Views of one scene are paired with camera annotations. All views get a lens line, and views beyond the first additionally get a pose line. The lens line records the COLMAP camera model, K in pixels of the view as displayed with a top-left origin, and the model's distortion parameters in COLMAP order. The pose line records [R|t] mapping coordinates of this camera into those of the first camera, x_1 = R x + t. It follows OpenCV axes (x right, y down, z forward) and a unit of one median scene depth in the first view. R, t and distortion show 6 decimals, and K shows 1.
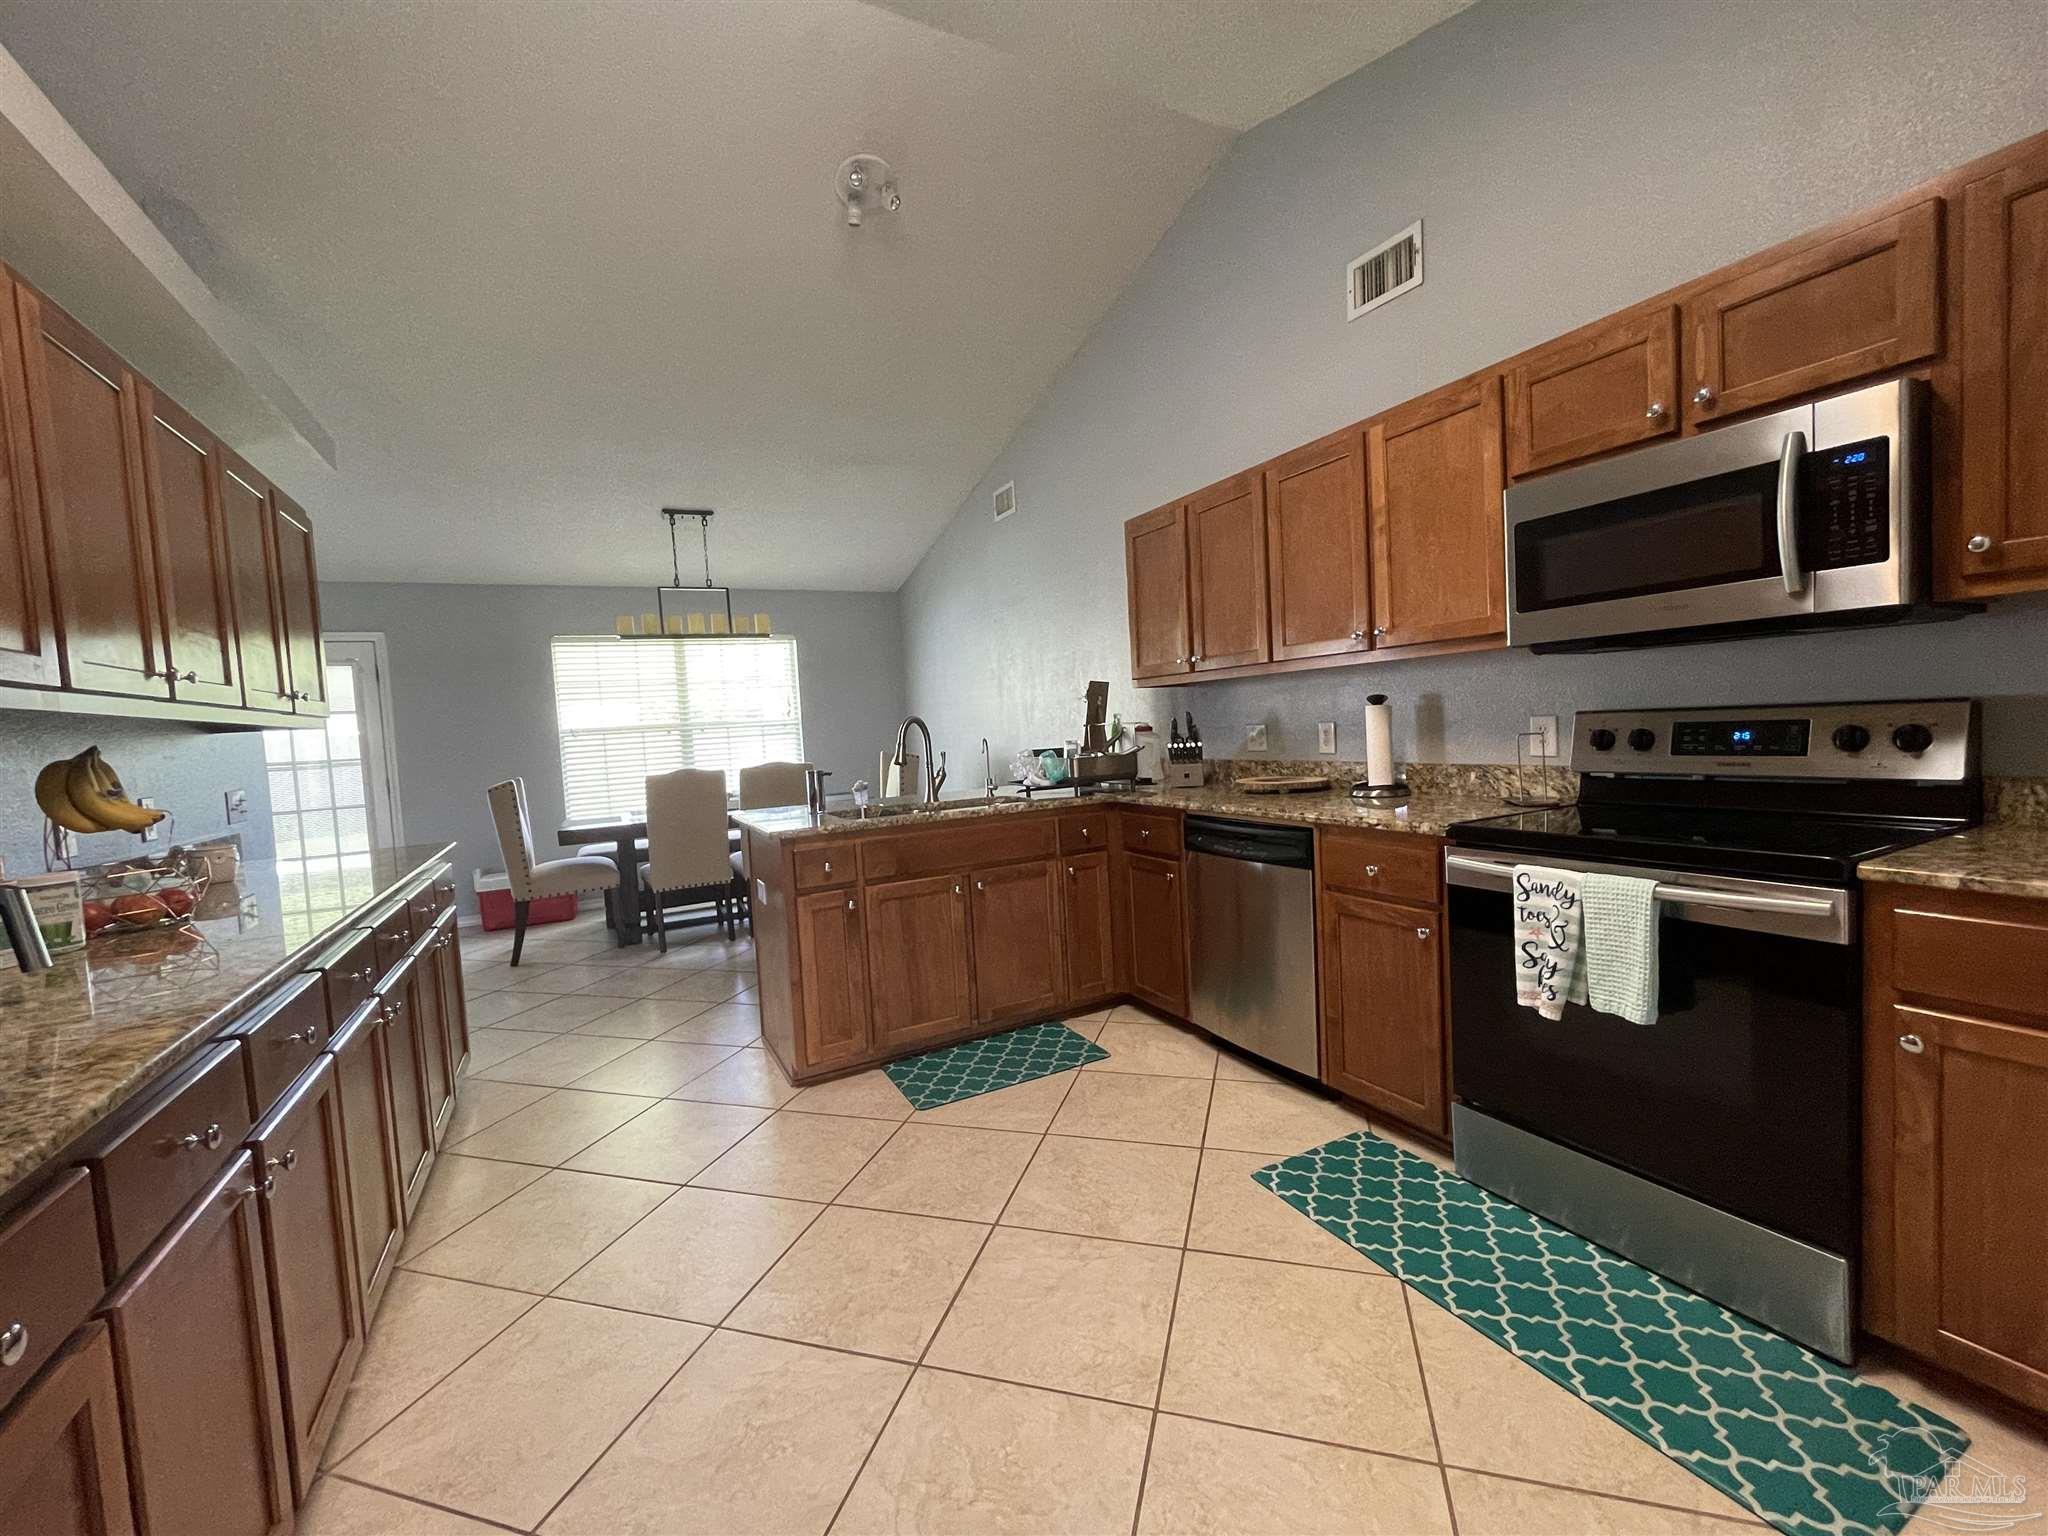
lens RADIAL K [[831.9, 0, 1019.3], [0, 831.9, 766.1], [0, 0, 1]] dist [-0.003946, 0.001140]
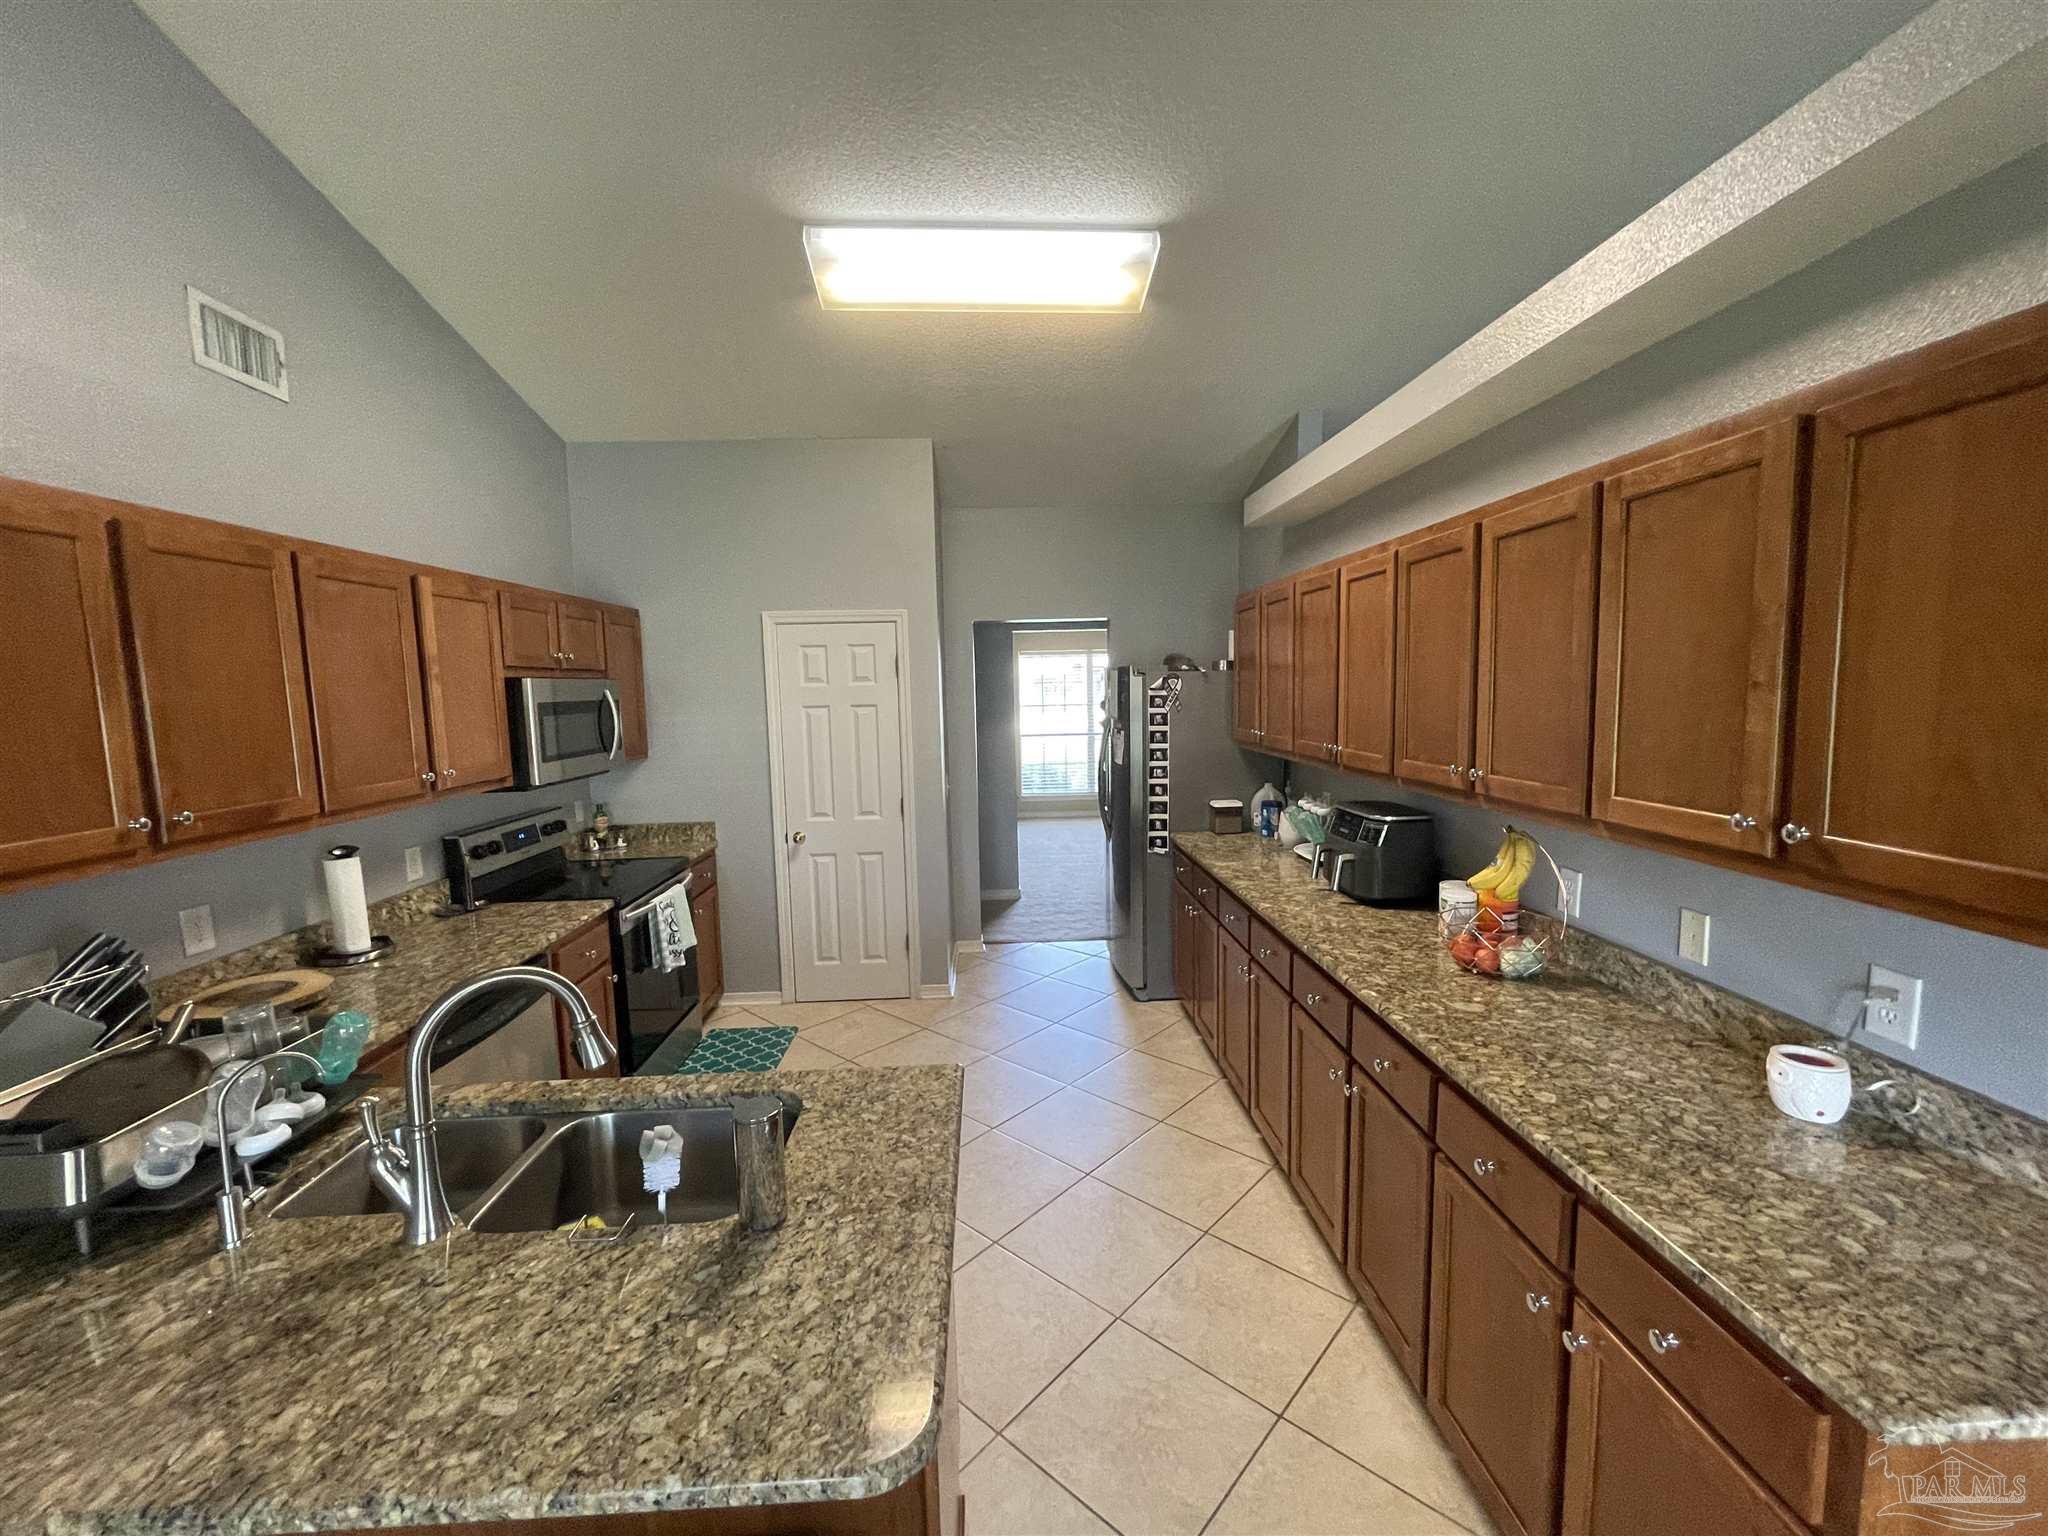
lens RADIAL K [[831.9, 0, 1022.4], [0, 831.9, 770.0], [0, 0, 1]] dist [-0.003946, 0.001140]
pose [[-0.902669, 0.033732, 0.429012, -0.337018], [0.096225, 0.987502, 0.124820, -0.115057], [-0.419440, 0.153953, -0.894633, 0.825625]]
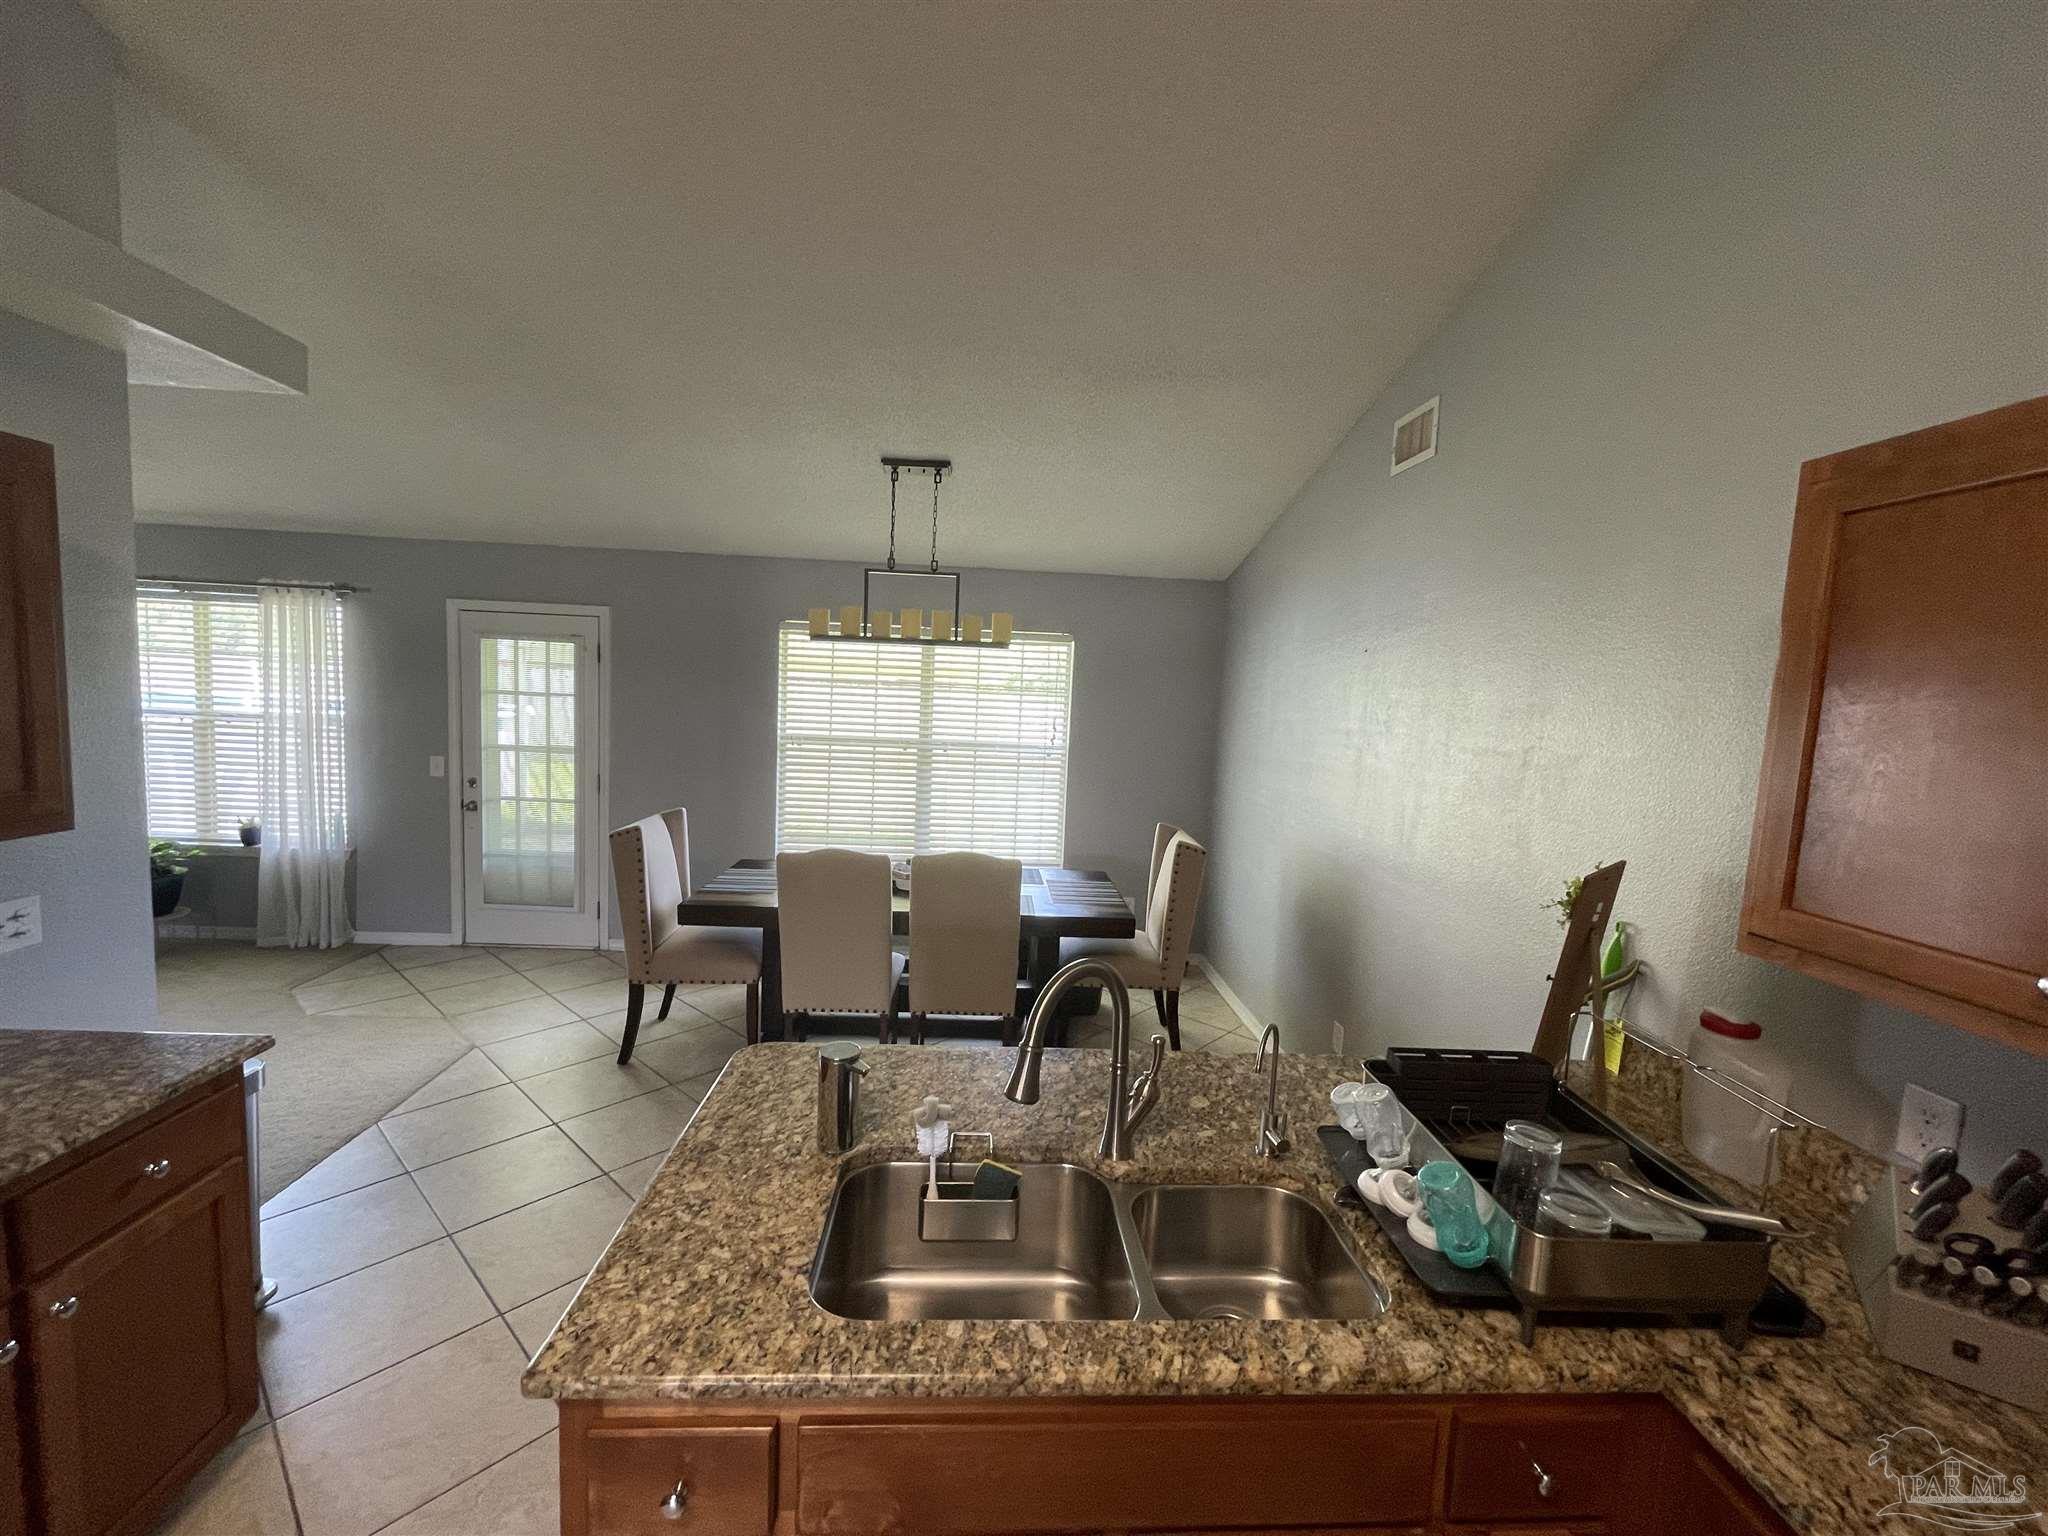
lens RADIAL K [[831.9, 0, 1026.1], [0, 831.9, 764.2], [0, 0, 1]] dist [-0.003946, 0.001140]
pose [[0.909356, 0.134964, -0.393519, -0.006558], [-0.120096, 0.990806, 0.062293, -0.117878], [0.398308, -0.009386, 0.917204, 0.425379]]
